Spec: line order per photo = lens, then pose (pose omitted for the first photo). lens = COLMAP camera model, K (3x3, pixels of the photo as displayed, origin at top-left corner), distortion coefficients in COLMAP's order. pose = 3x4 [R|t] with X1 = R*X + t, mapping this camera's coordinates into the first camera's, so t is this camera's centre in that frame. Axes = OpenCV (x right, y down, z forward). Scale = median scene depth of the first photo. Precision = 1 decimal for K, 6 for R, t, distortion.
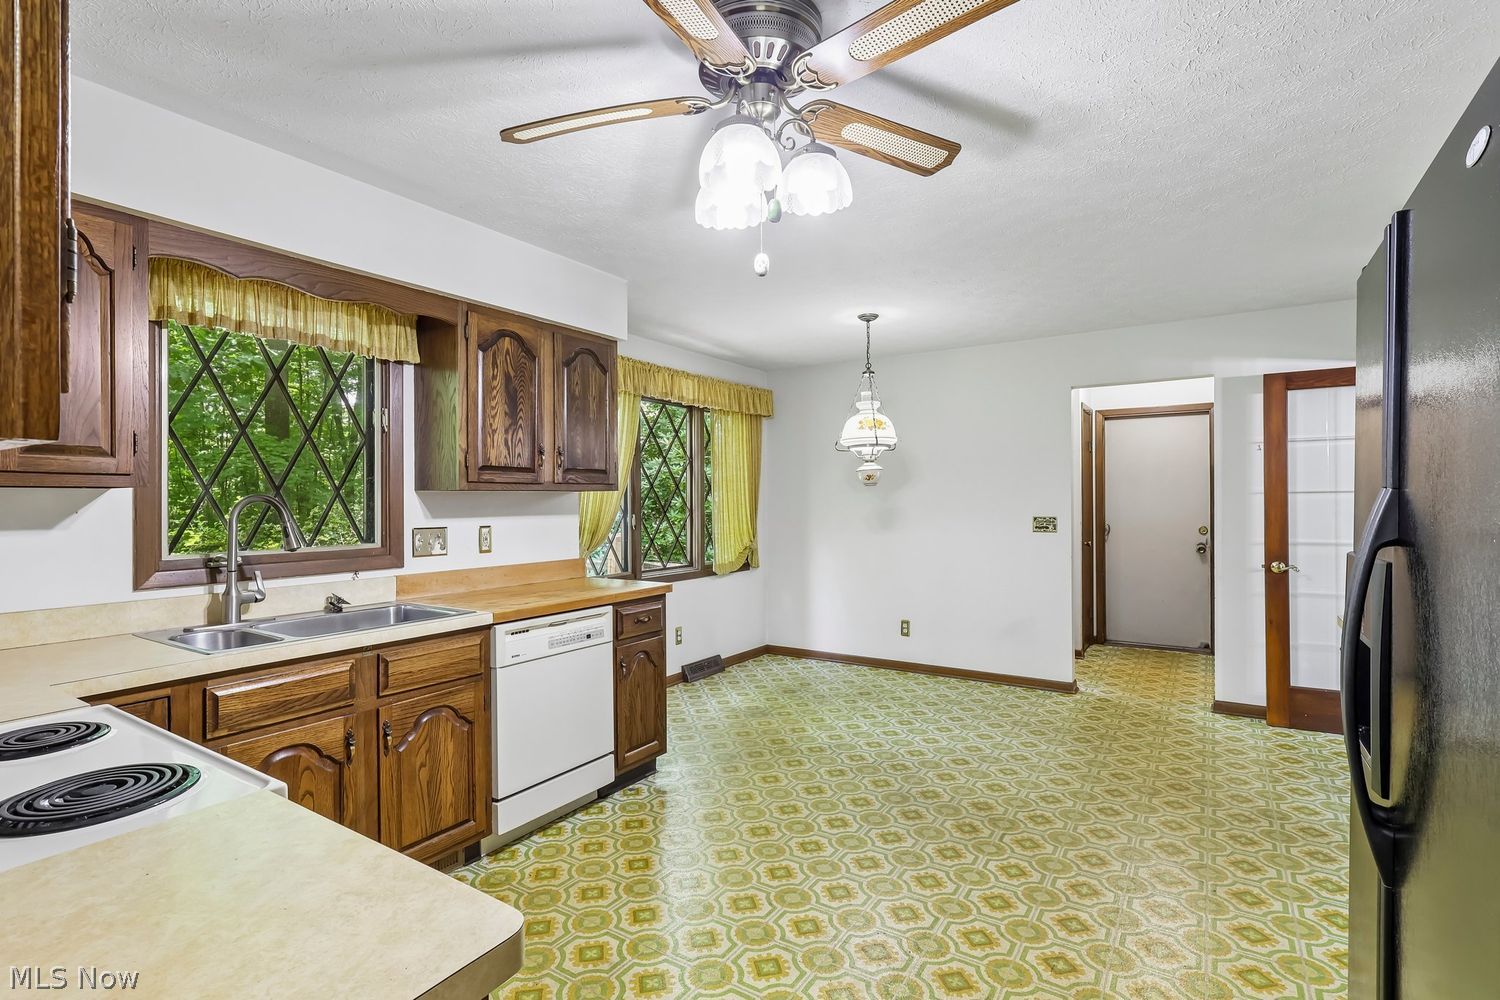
lens RADIAL K [[709.8, 0, 742.0], [0, 709.8, 495.1], [0, 0, 1]] dist [0.000541, 0.000416]
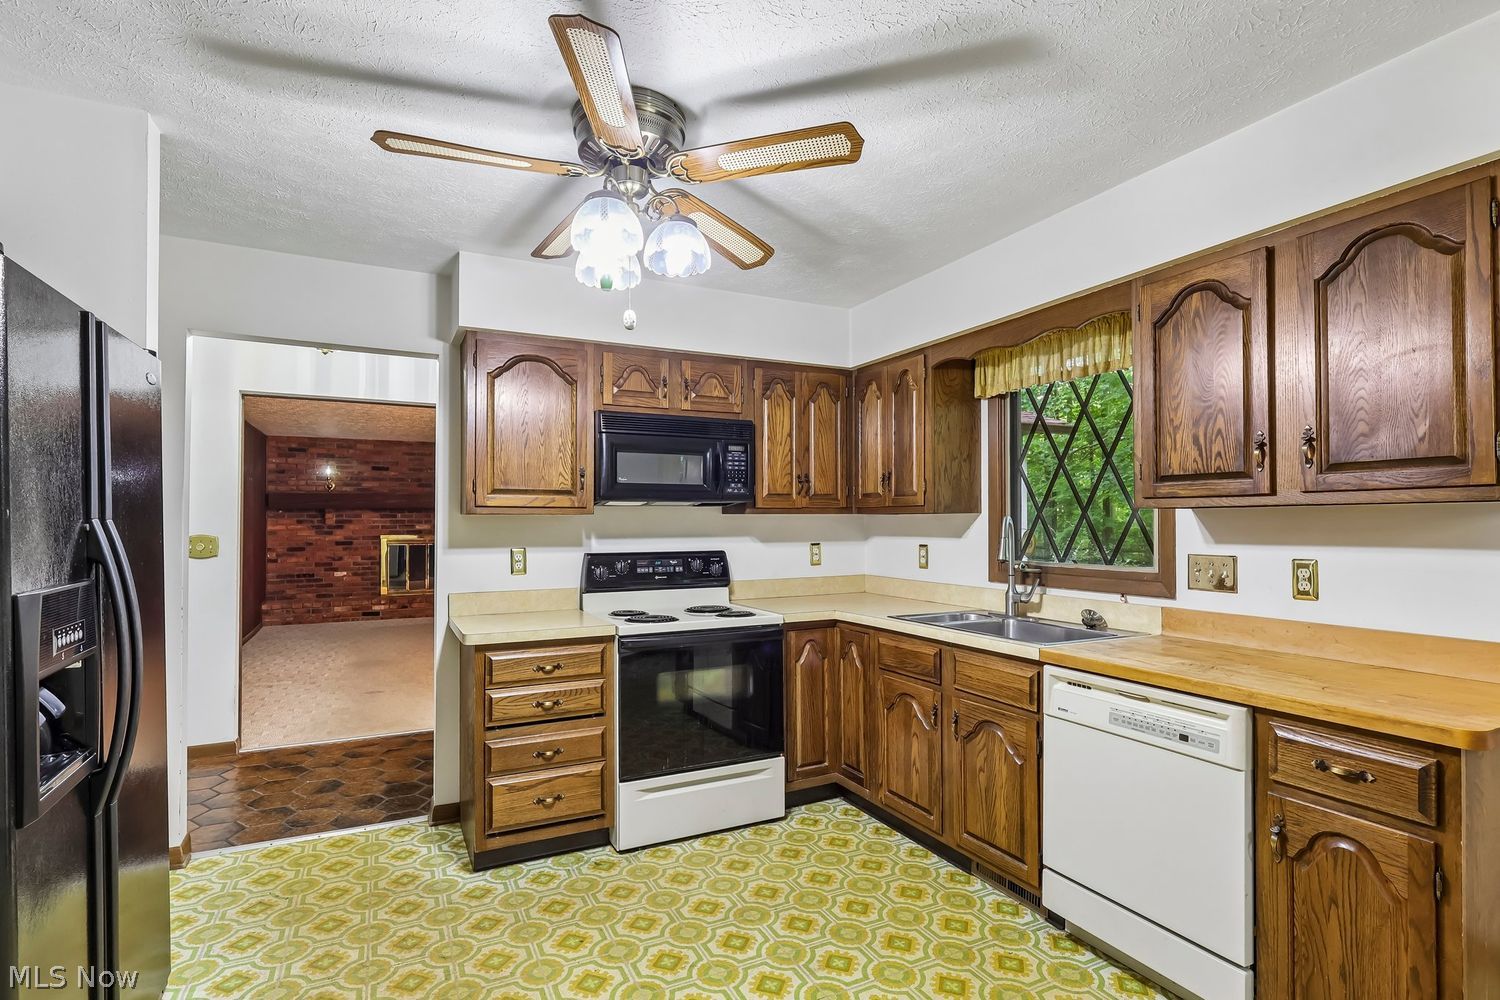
lens RADIAL K [[722.9, 0, 748.0], [0, 722.9, 515.0], [0, 0, 1]] dist [-0.004848, -0.000183]
pose [[-0.499526, -0.004249, -0.866288, 0.518030], [0.011358, 0.999870, -0.011453, 0.004255], [0.866224, -0.015560, -0.499413, 0.960934]]
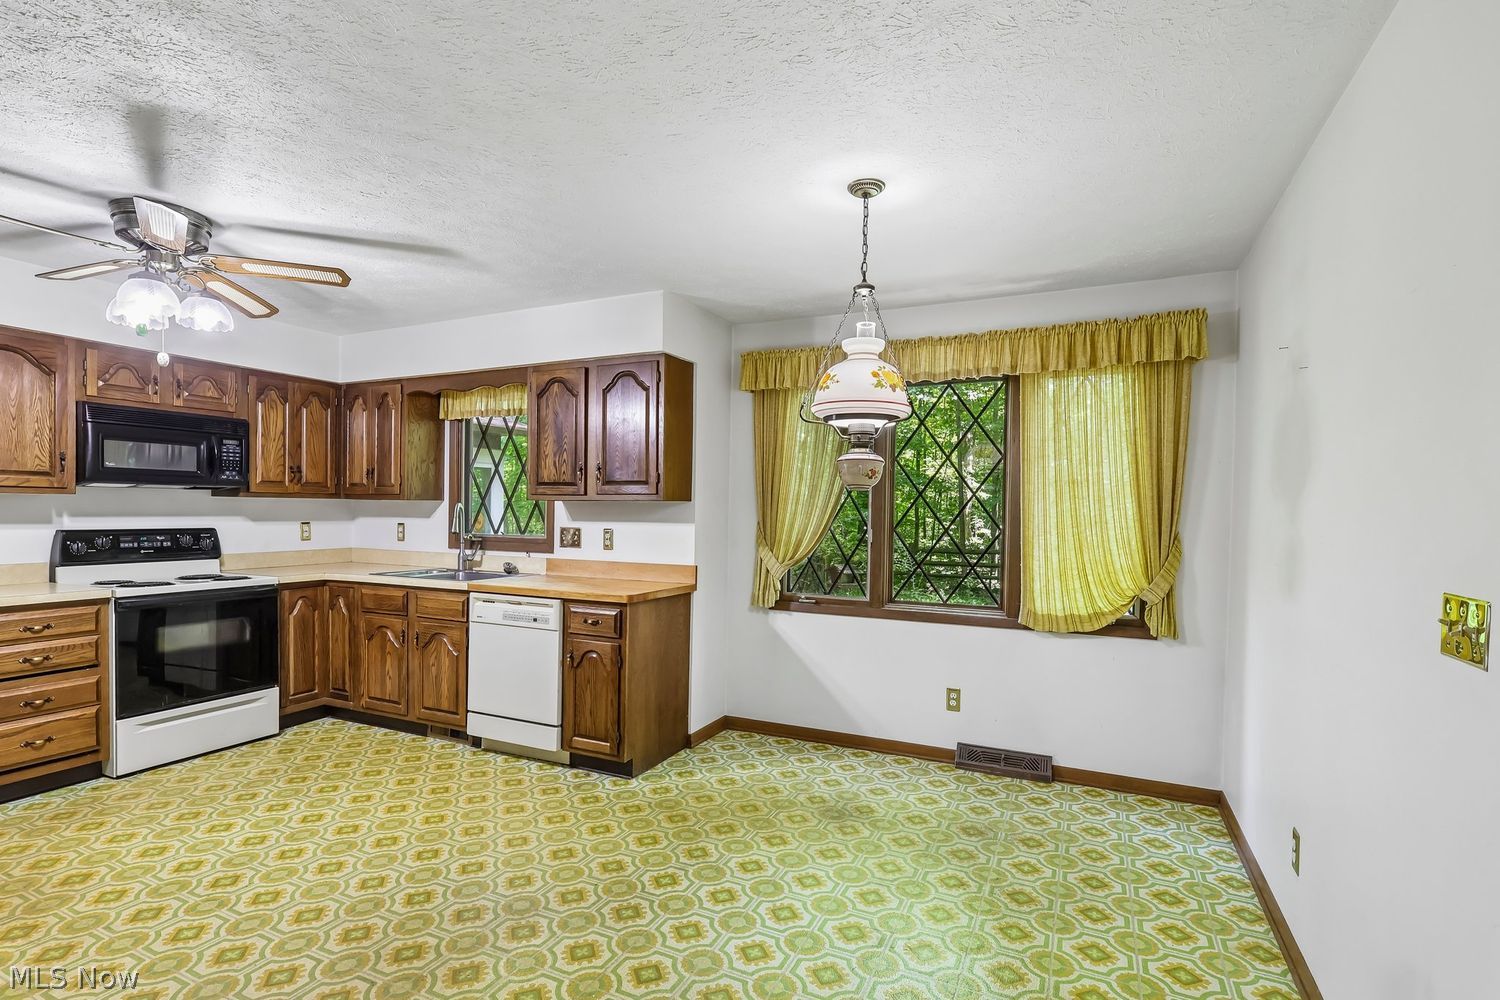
lens RADIAL K [[713.4, 0, 746.4], [0, 713.4, 521.6], [0, 0, 1]] dist [-0.001148, 0.000282]
pose [[0.137635, 0.020565, -0.990269, 1.012804], [-0.005329, 0.999785, 0.020022, 0.004076], [0.990469, 0.002522, 0.137715, 1.157429]]
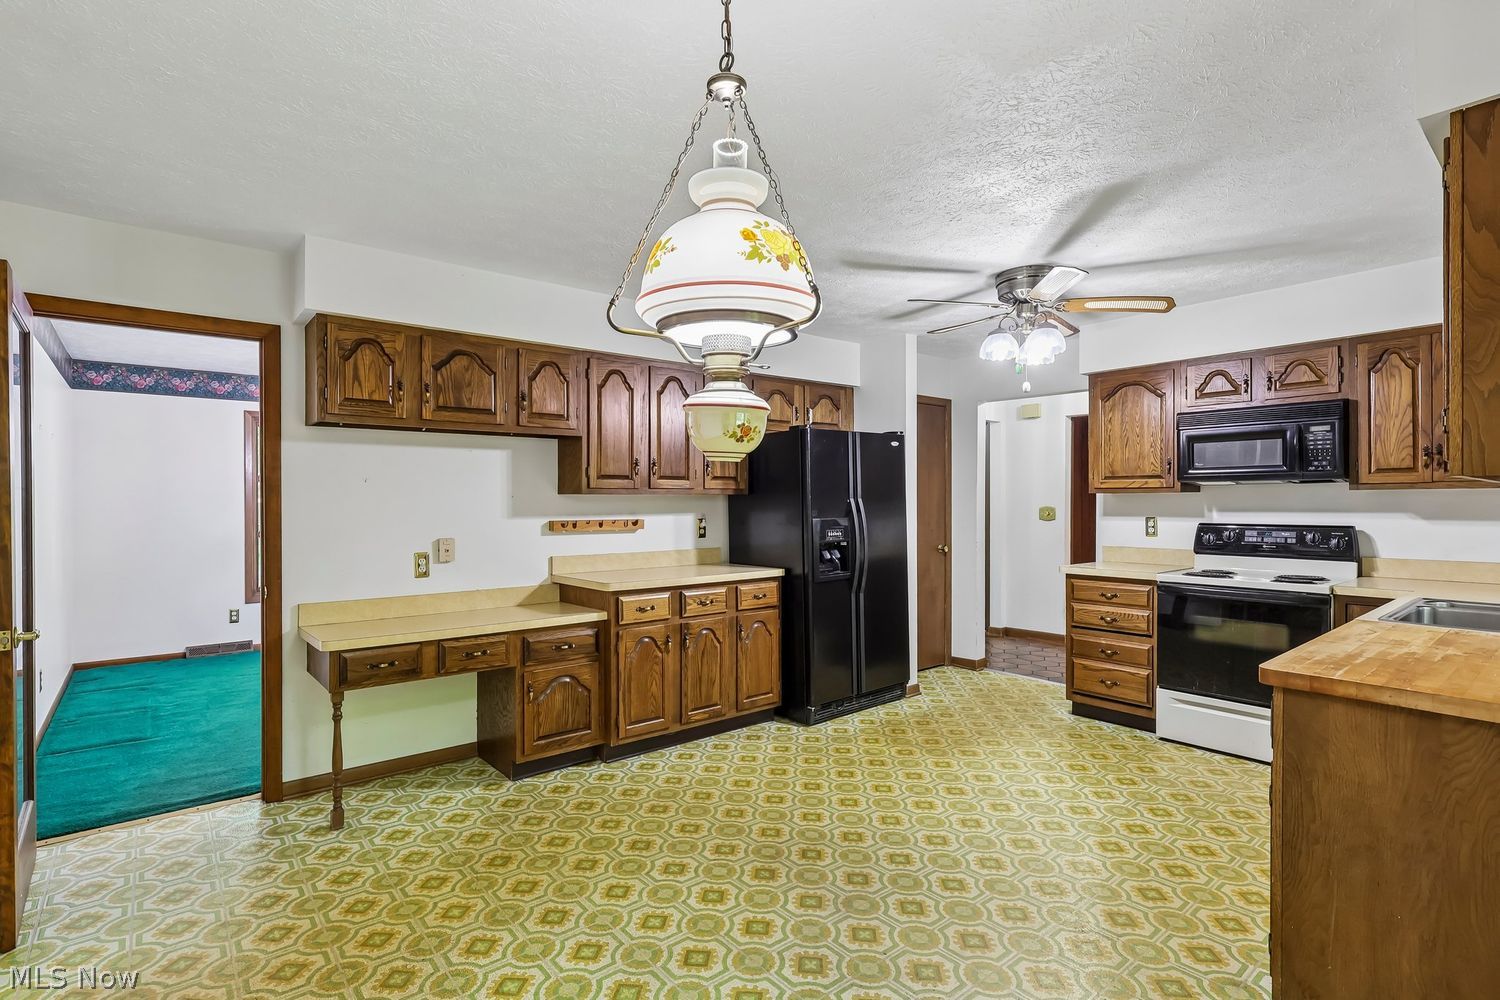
lens RADIAL K [[718.8, 0, 750.0], [0, 718.8, 500.0], [0, 0, 1]] dist [0.000470, 0.000093]
pose [[-0.958372, 0.007930, 0.285413, 0.112731], [0.005219, 0.999934, -0.010260, 0.012917], [-0.285475, -0.008343, -0.958350, 1.795198]]
